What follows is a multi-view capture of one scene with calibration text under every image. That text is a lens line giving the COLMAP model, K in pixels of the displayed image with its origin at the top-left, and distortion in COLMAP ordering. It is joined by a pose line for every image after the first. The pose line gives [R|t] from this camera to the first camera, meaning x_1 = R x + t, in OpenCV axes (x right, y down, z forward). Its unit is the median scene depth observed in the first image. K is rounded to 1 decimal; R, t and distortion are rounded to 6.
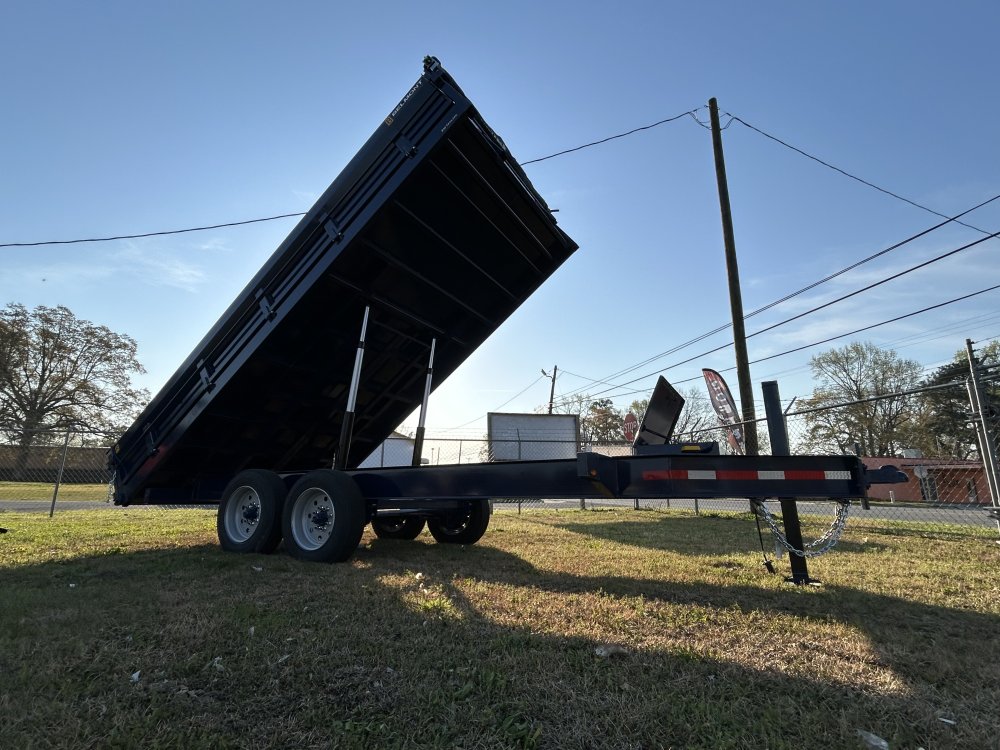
lens RADIAL K [[495.8, 0, 496.2], [0, 495.8, 375.6], [0, 0, 1]] dist [-0.004409, 0.003277]
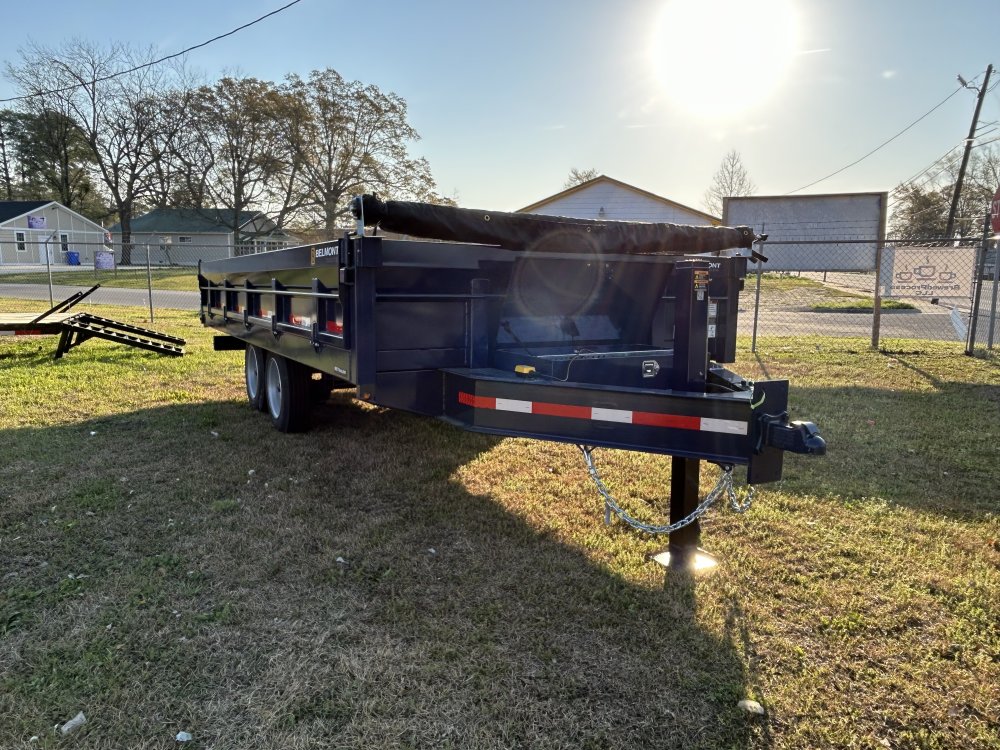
lens RADIAL K [[691.9, 0, 490.4], [0, 691.9, 374.9], [0, 0, 1]] dist [-0.003771, -0.003721]
pose [[0.846655, 0.083813, -0.525500, 0.262361], [0.114875, 0.935448, 0.334276, -0.054890], [0.519594, -0.343383, 0.782374, 0.053180]]
